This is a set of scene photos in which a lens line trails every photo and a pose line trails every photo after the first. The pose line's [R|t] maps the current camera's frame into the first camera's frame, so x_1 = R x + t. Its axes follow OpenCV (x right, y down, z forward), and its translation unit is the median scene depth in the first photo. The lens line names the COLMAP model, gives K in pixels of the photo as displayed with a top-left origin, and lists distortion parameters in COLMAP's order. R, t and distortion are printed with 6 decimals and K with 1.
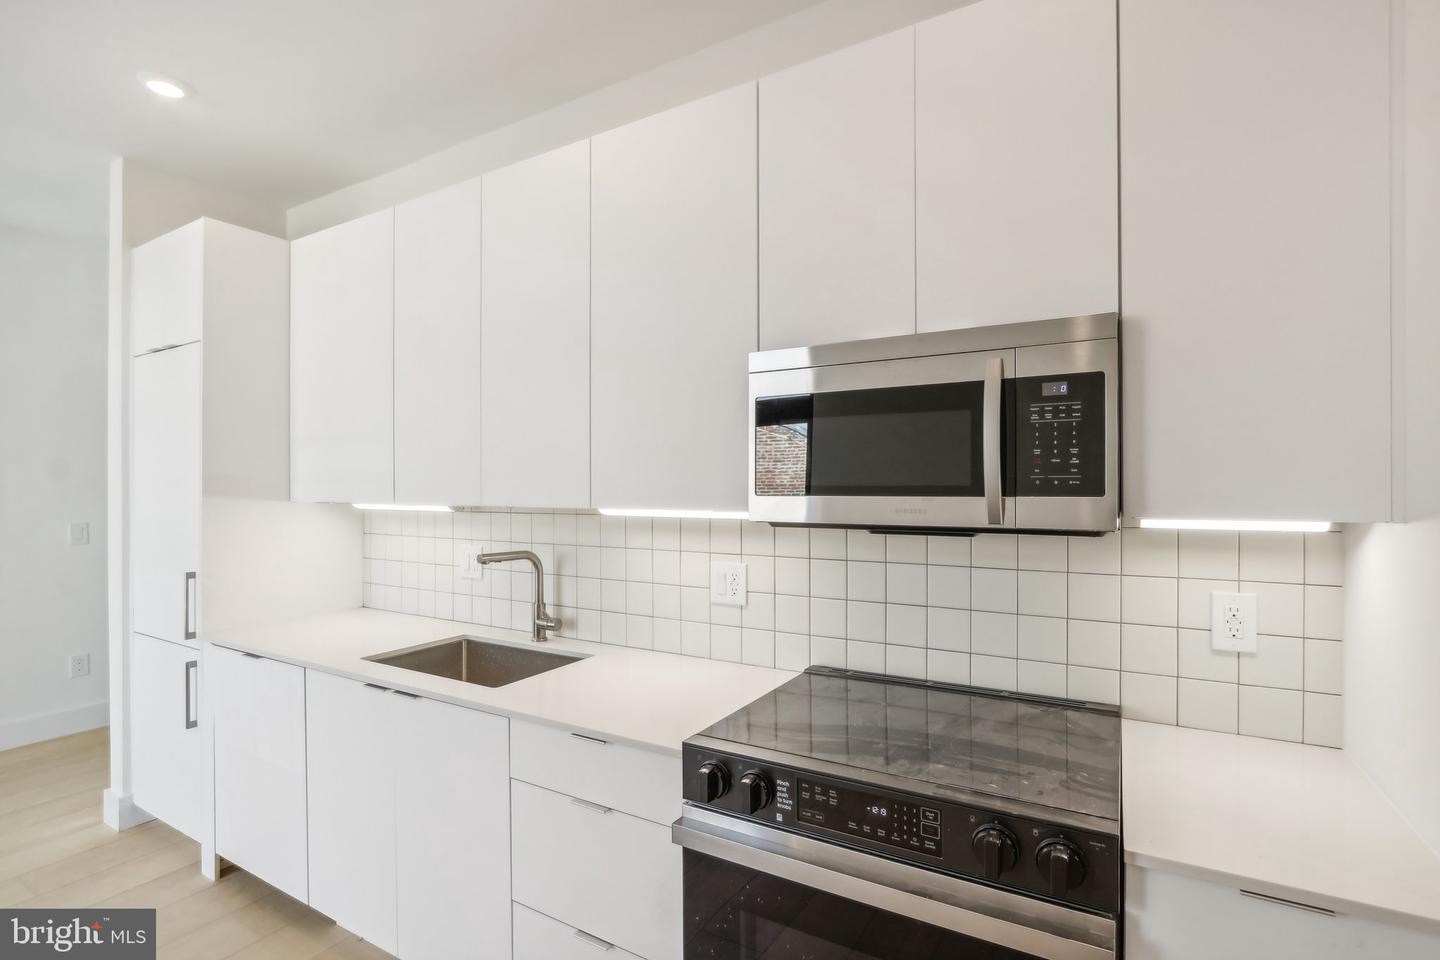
lens RADIAL K [[691.4, 0, 714.4], [0, 691.4, 480.1], [0, 0, 1]] dist [-0.025145, 0.010716]
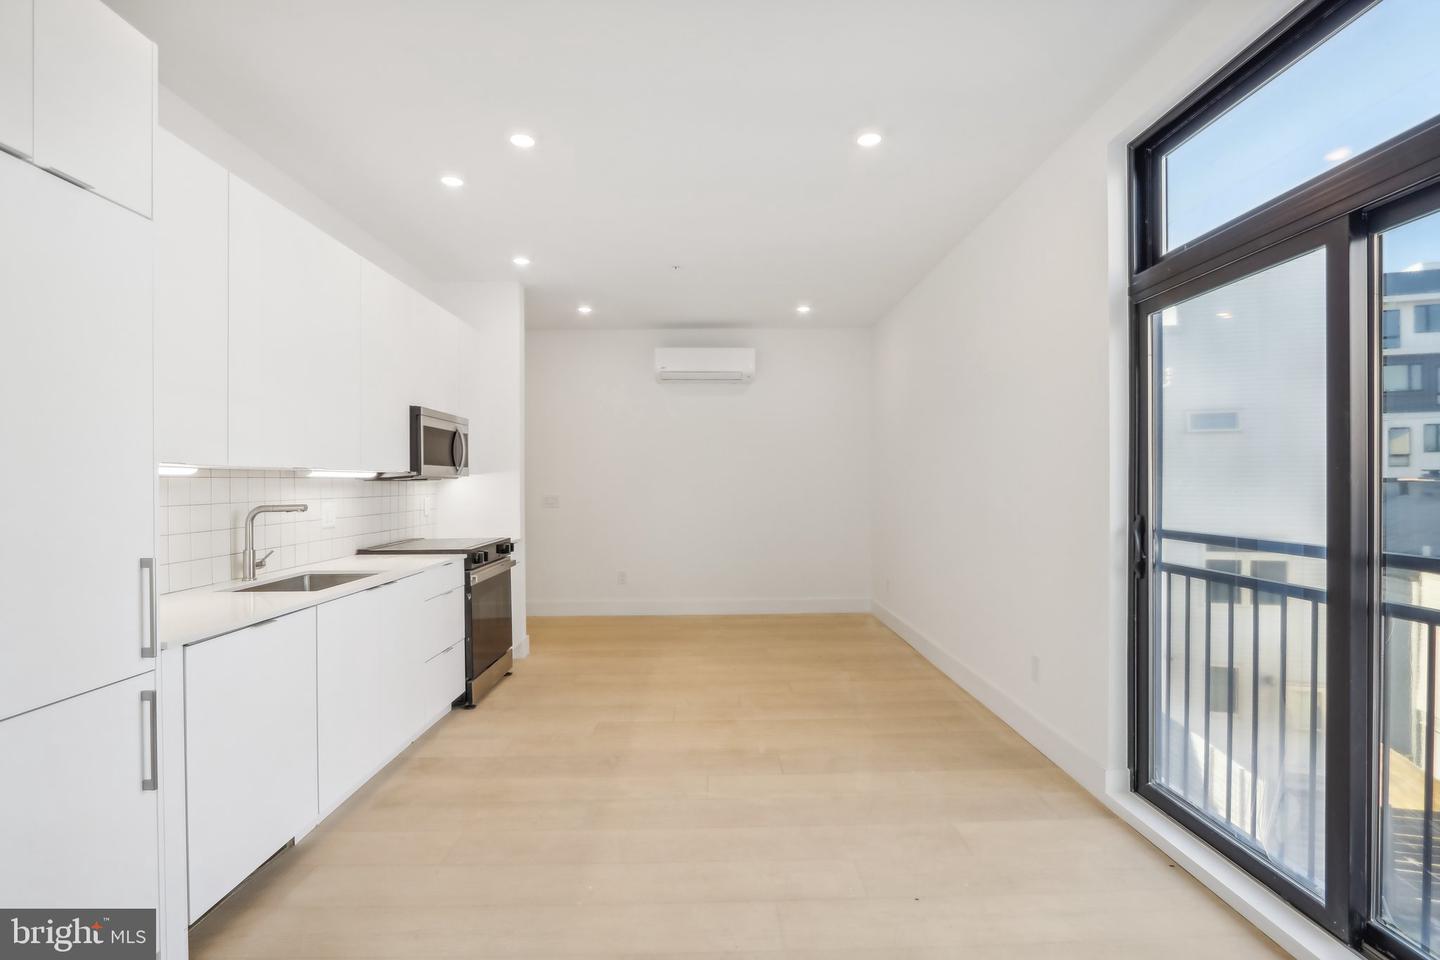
lens RADIAL K [[668.0, 0, 713.9], [0, 668.0, 485.8], [0, 0, 1]] dist [-0.013411, 0.001275]
pose [[-0.518610, 0.005141, 0.854996, -2.016860], [0.007569, 0.999970, -0.001421, 0.087362], [-0.854978, 0.005734, -0.518633, 1.079339]]
